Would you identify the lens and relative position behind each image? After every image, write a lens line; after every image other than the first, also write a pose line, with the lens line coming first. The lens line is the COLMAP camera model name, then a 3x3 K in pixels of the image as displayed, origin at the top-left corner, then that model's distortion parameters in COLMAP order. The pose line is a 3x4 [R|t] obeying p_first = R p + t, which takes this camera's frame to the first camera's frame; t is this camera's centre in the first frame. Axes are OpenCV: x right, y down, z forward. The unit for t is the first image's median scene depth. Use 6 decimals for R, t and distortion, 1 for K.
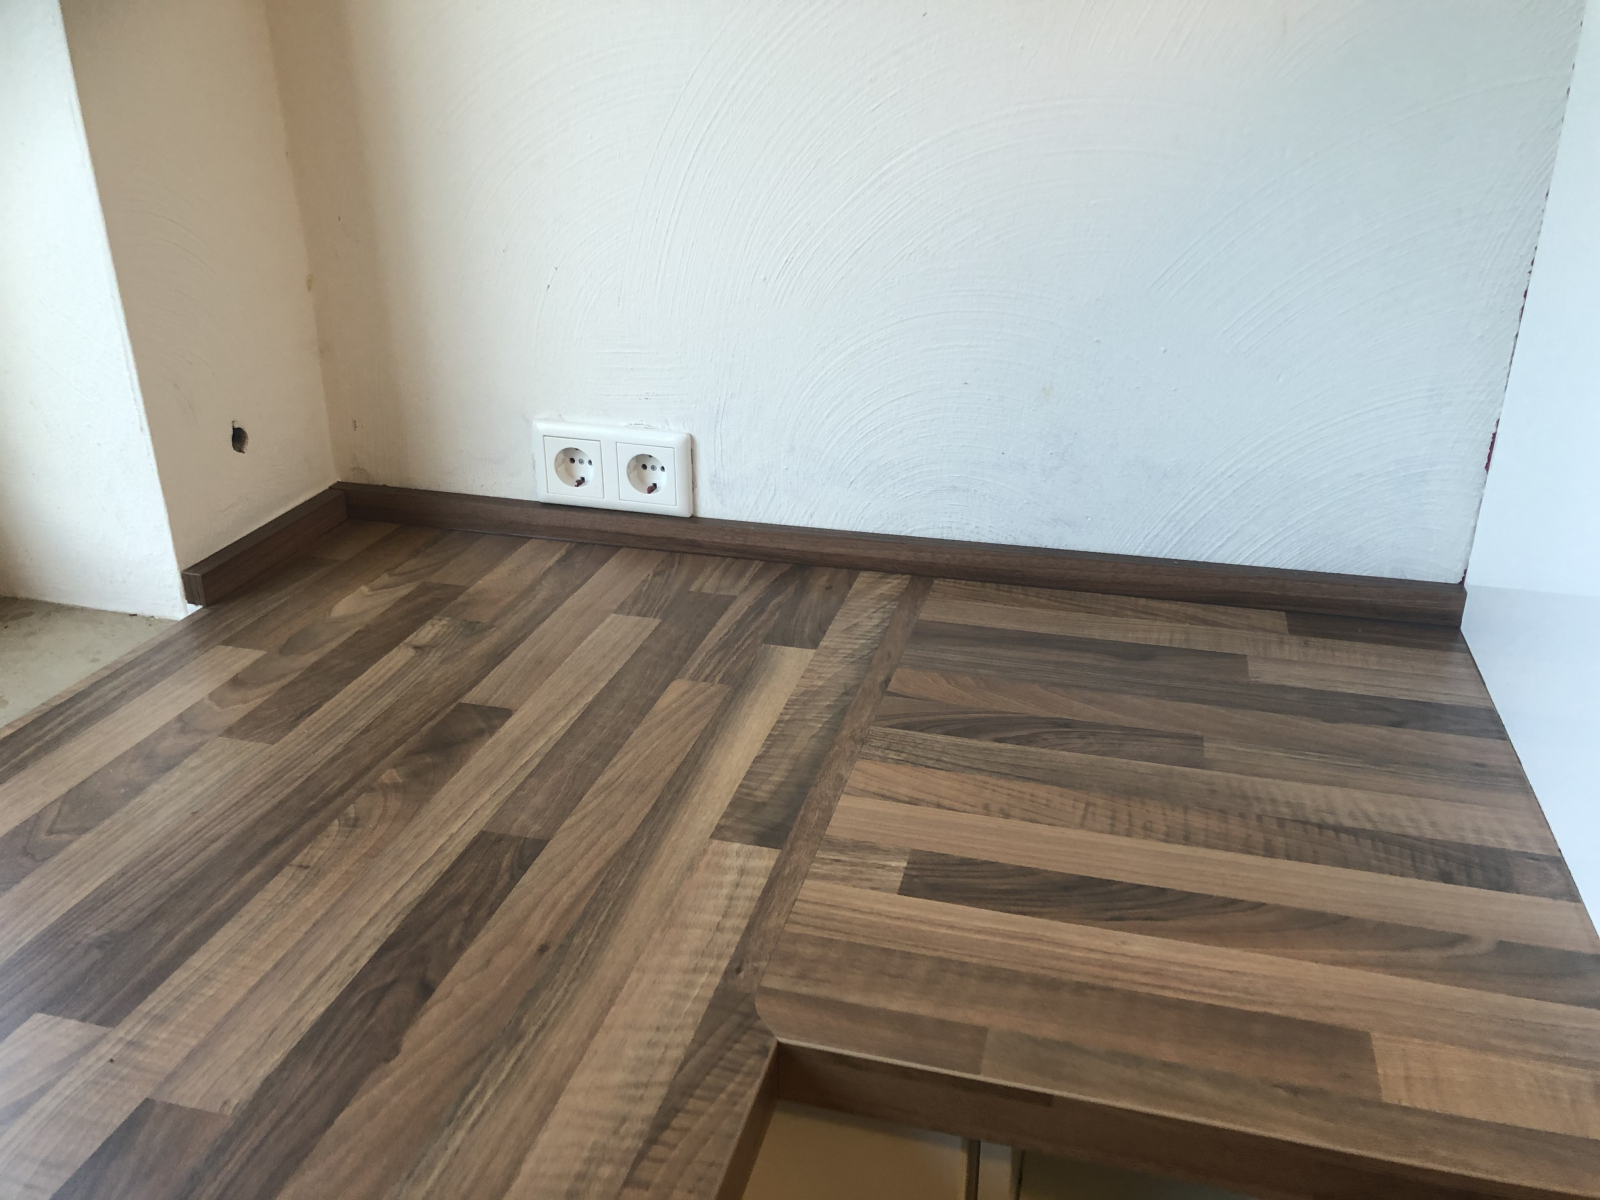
lens RADIAL K [[1301.4, 0, 796.8], [0, 1301.4, 592.9], [0, 0, 1]] dist [0.009039, 0.017686]
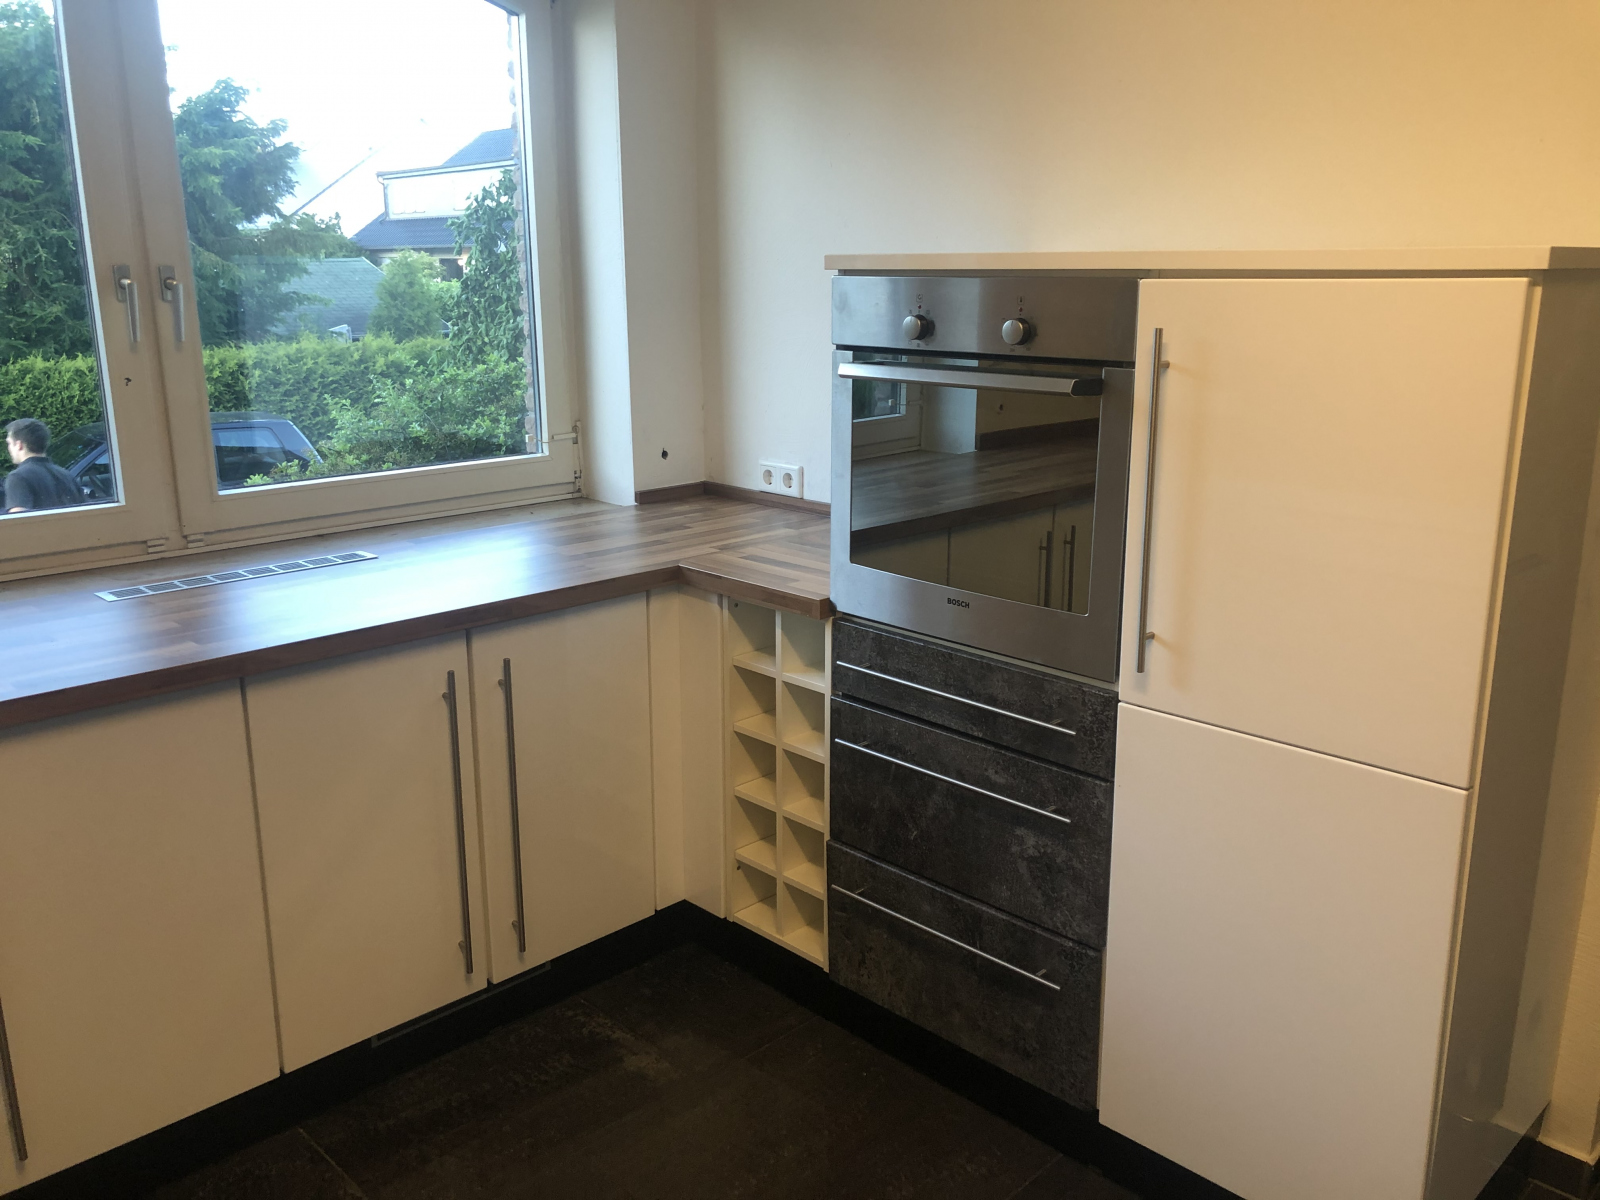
lens RADIAL K [[1301.4, 0, 800.7], [0, 1301.4, 597.7], [0, 0, 1]] dist [0.009039, 0.017686]
pose [[0.865760, 0.129007, -0.483545, 1.233282], [-0.211468, 0.970012, -0.119828, 0.458151], [0.453586, 0.205996, 0.867079, -1.266677]]
